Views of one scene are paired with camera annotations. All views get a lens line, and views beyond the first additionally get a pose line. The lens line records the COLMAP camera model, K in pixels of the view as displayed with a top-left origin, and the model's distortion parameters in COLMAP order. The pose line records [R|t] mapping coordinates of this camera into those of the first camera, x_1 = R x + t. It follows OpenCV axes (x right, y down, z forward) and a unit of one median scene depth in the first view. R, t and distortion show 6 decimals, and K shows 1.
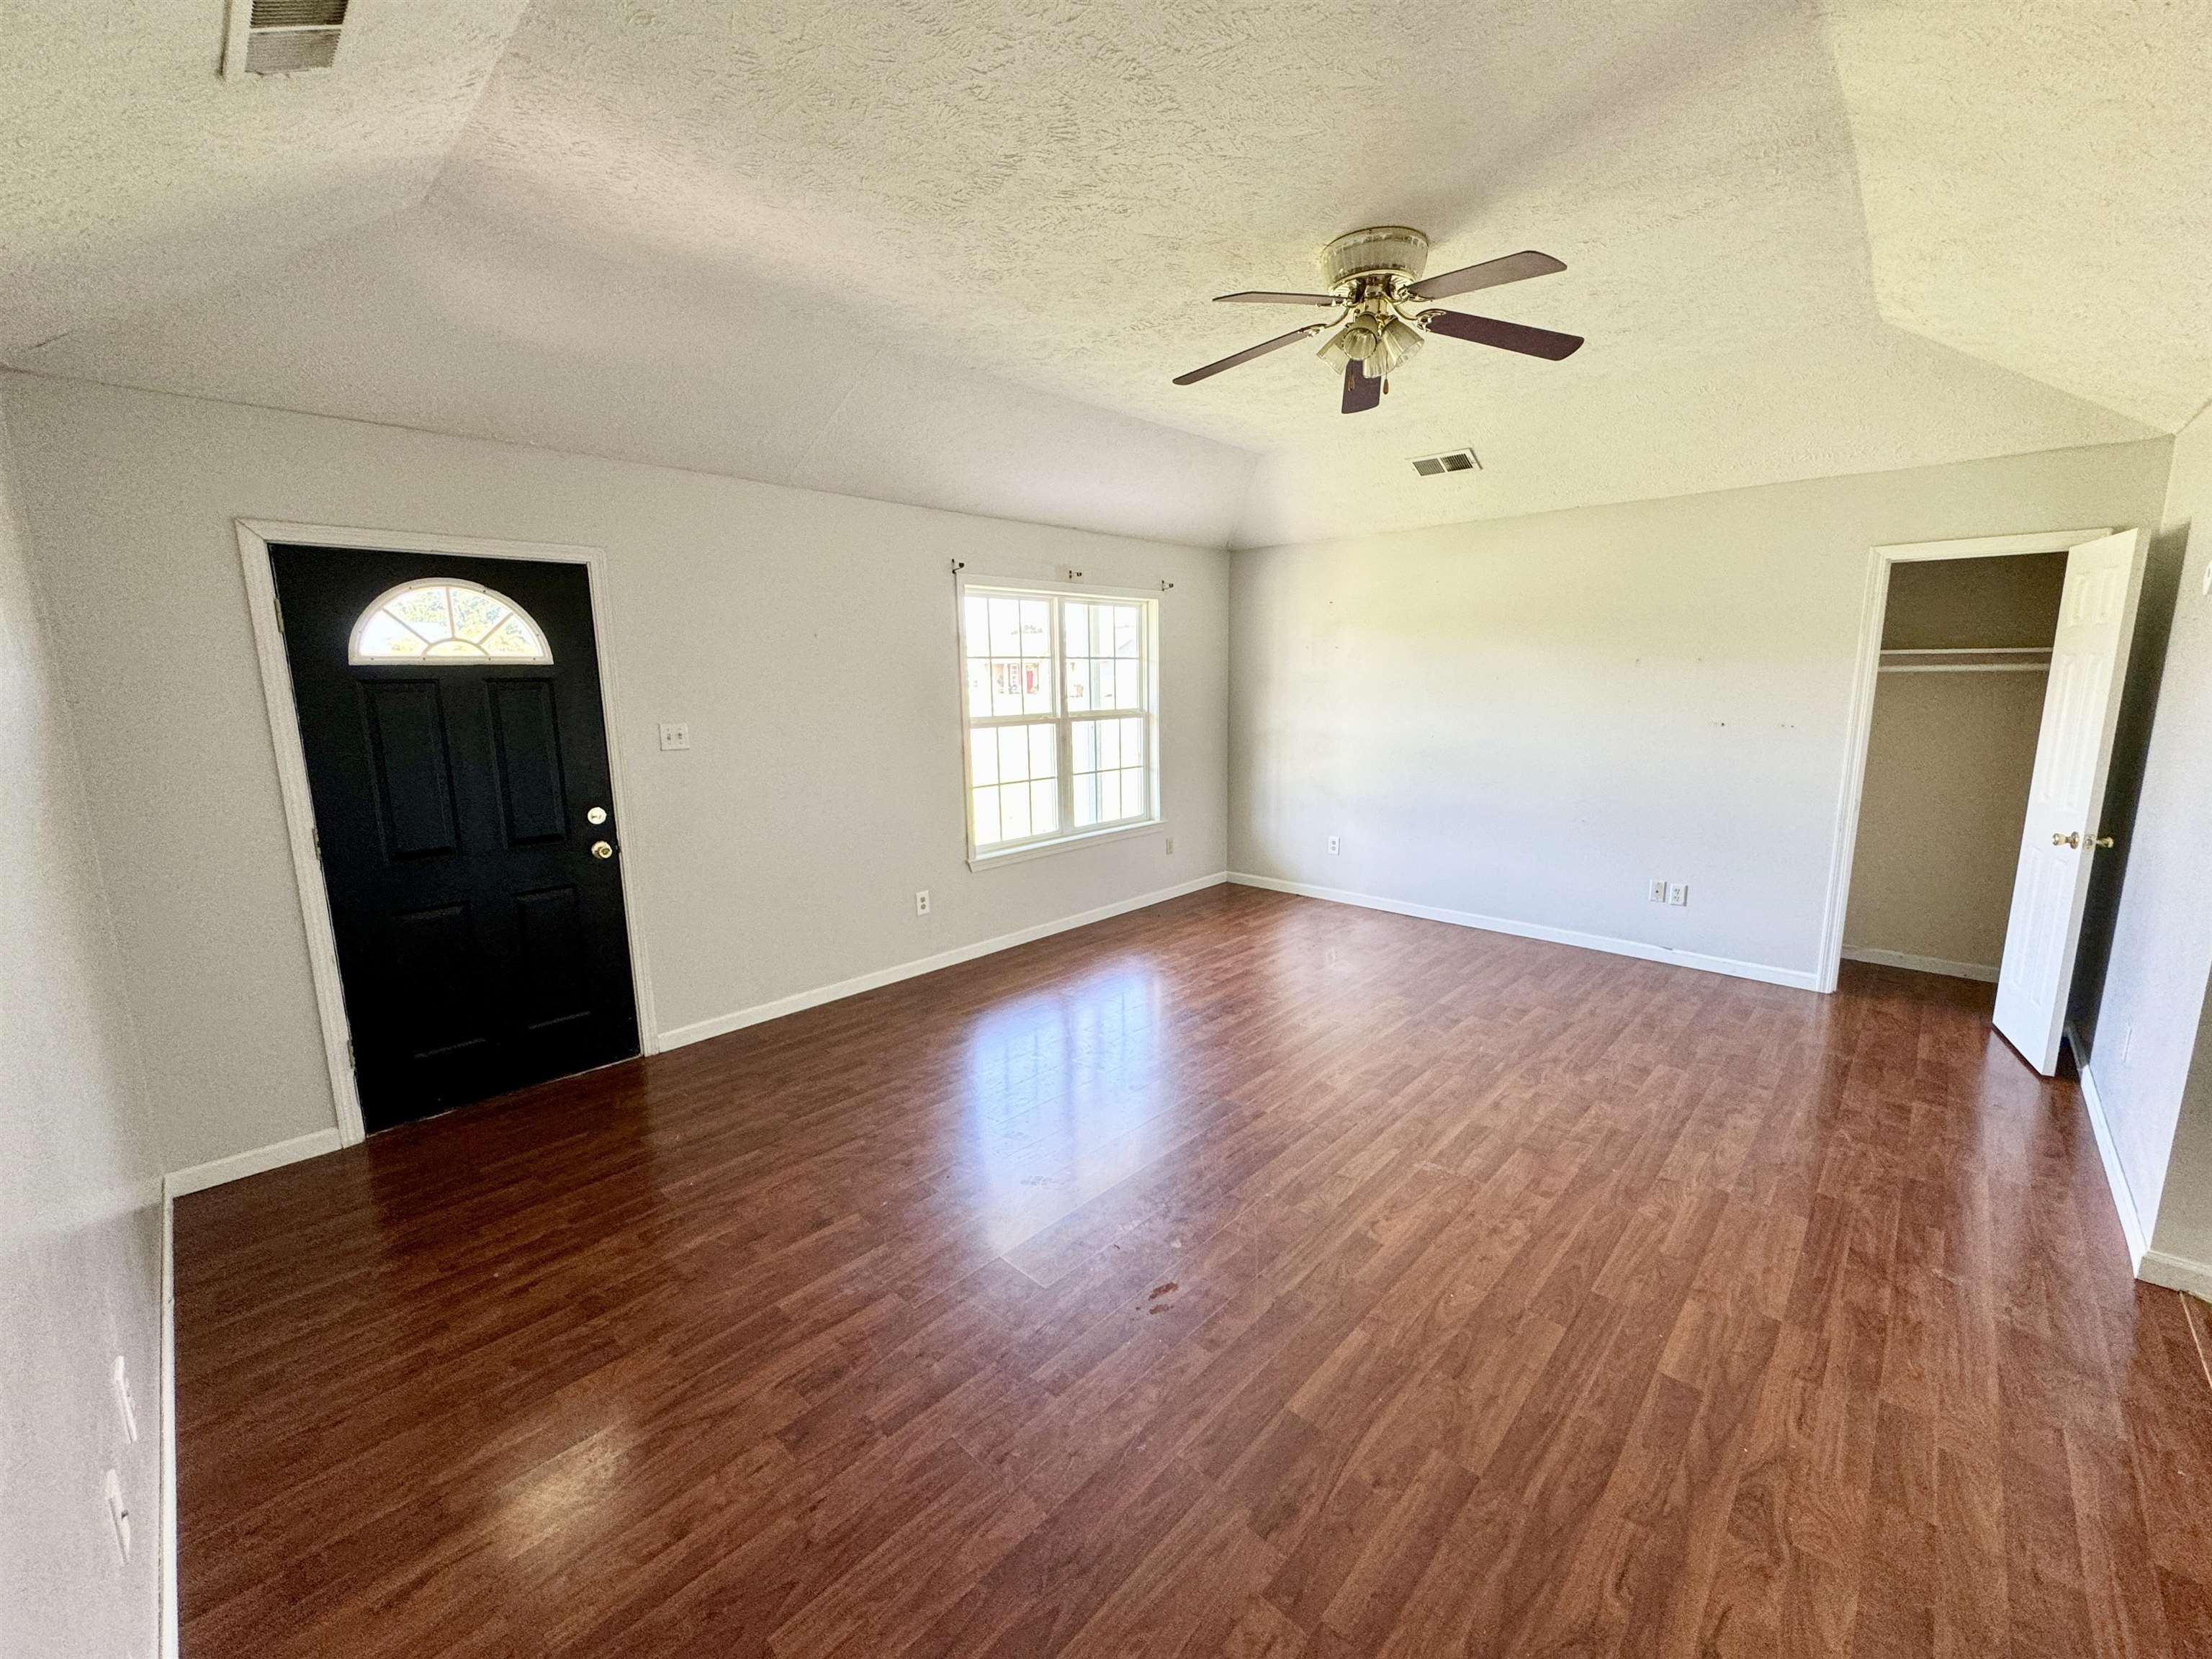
lens RADIAL K [[885.0, 0, 1106.4], [0, 885.0, 826.2], [0, 0, 1]] dist [0.000598, -0.000047]
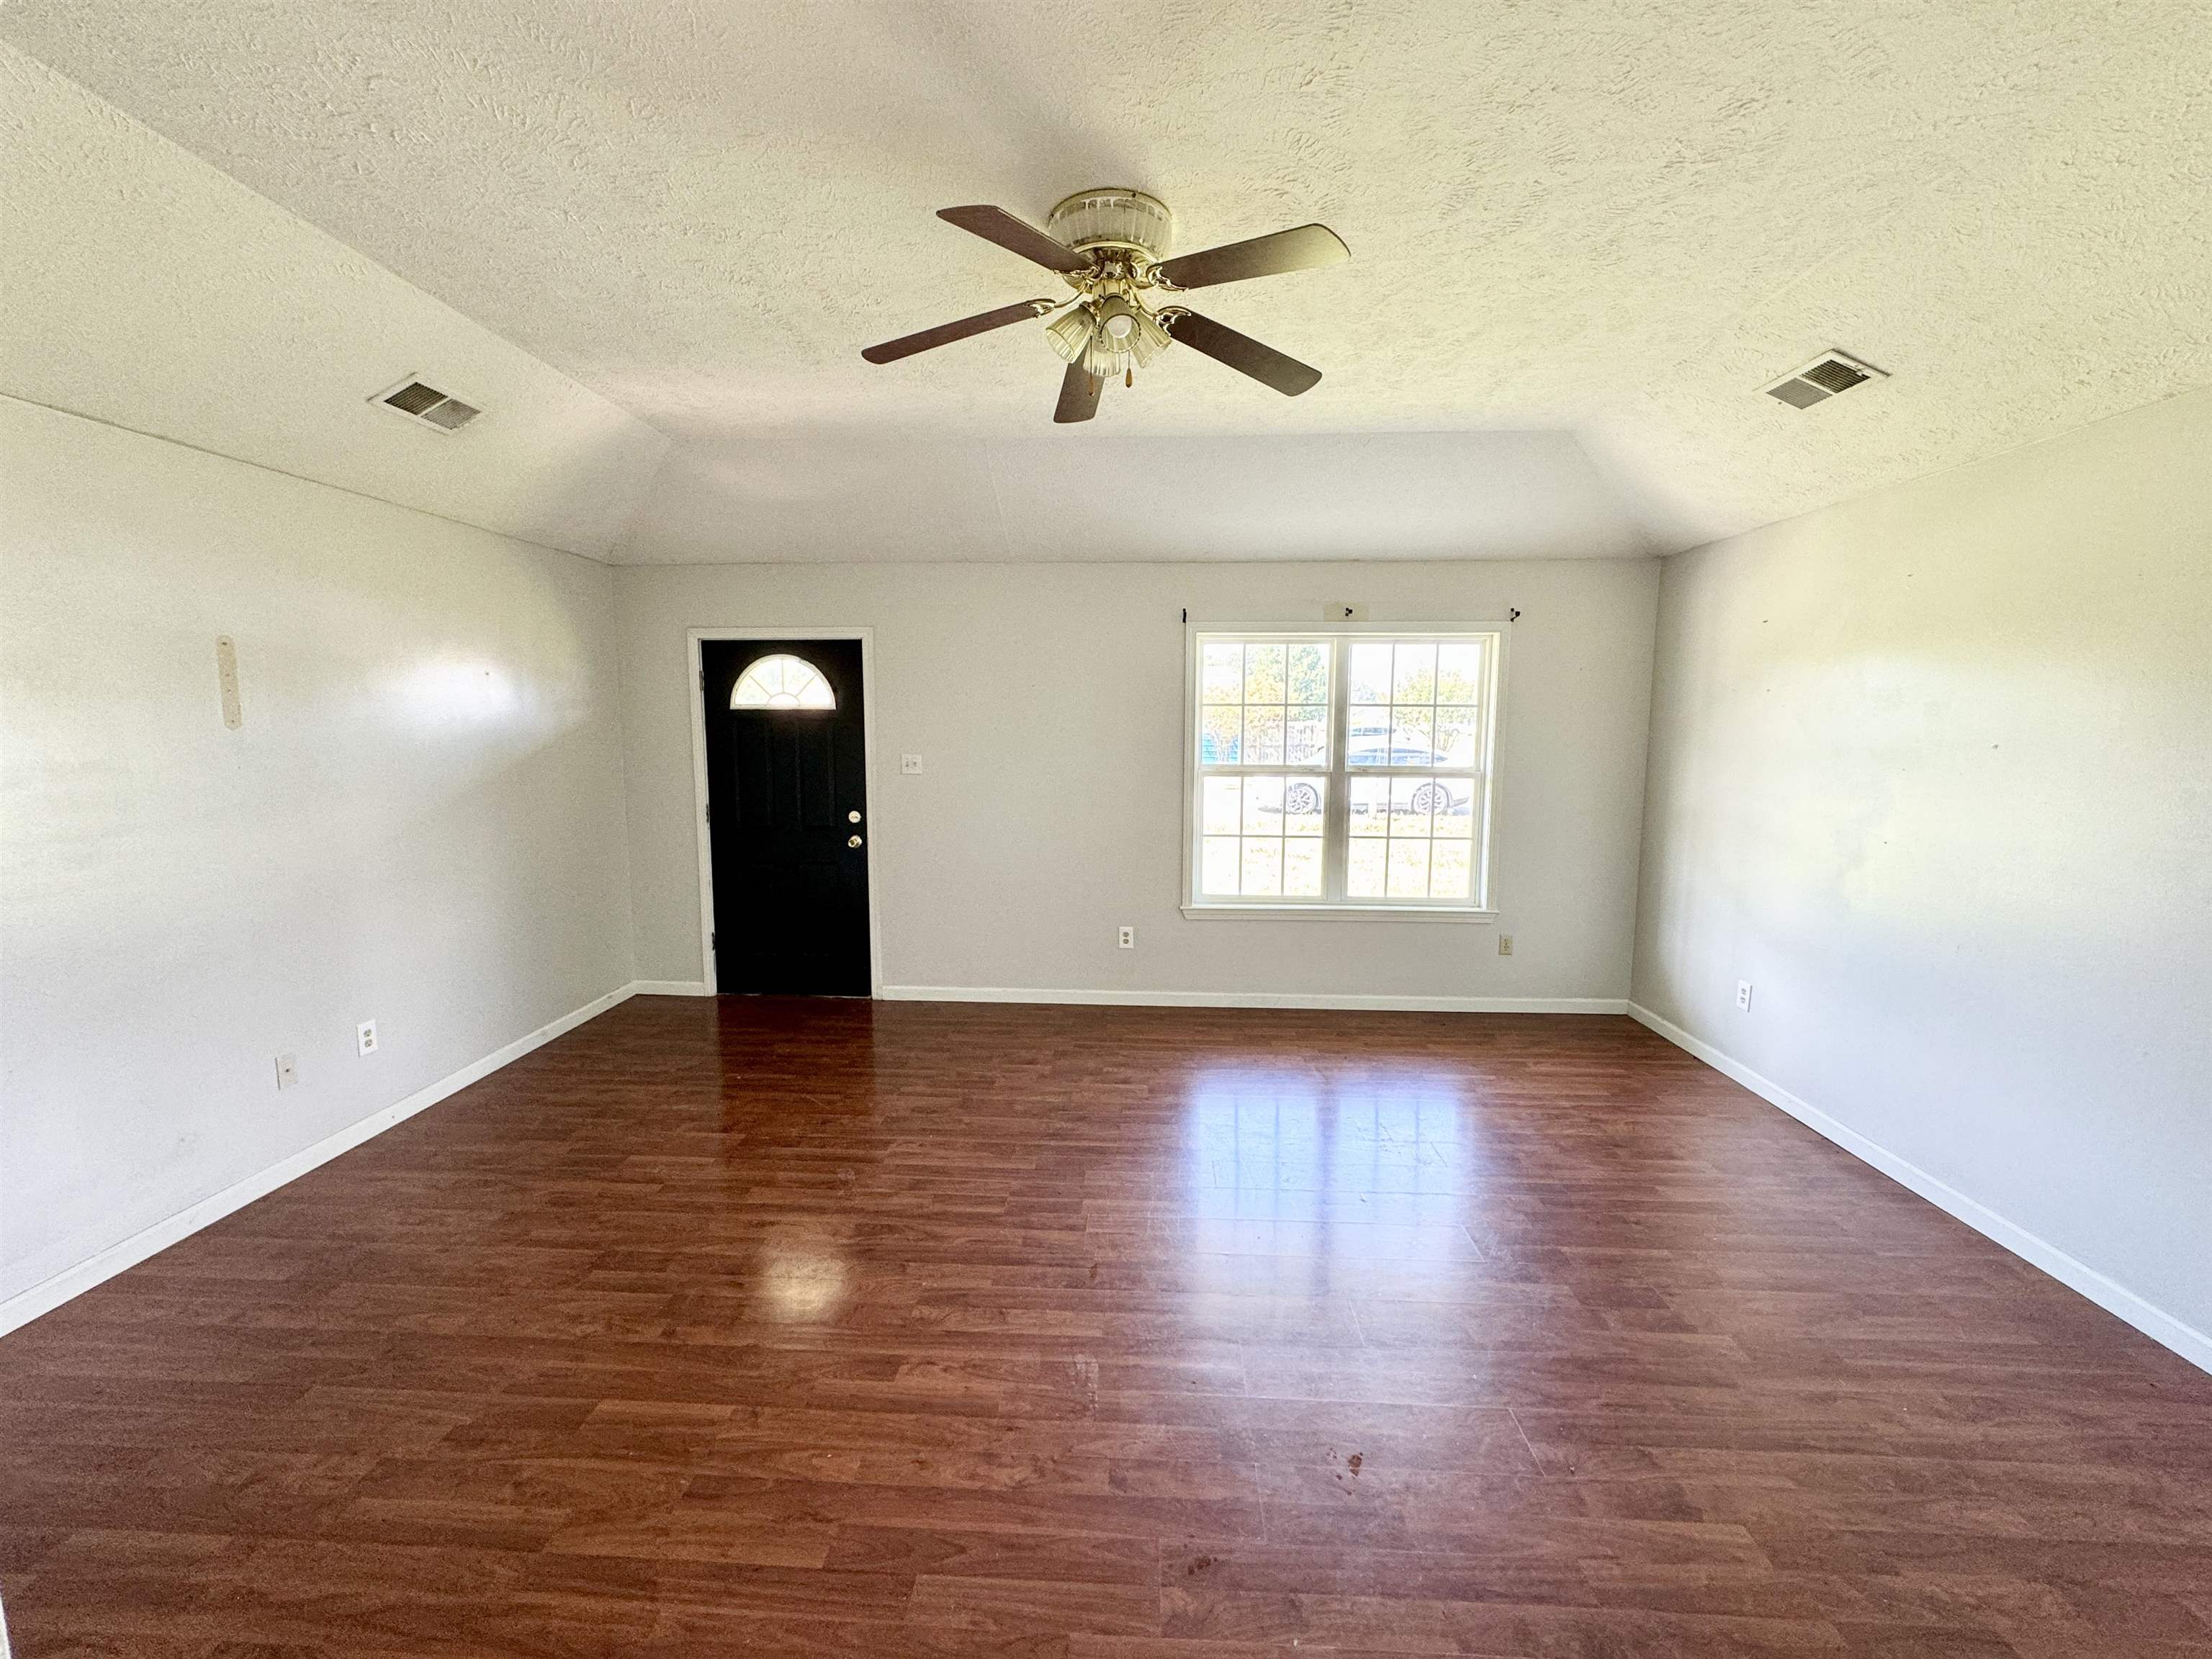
lens RADIAL K [[885.0, 0, 1104.4], [0, 885.0, 825.9], [0, 0, 1]] dist [0.000598, -0.000047]
pose [[0.647965, 0.105571, -0.754318, 0.709963], [-0.142705, 0.989637, 0.015921, -0.073293], [0.748182, 0.097329, 0.656316, 0.363460]]
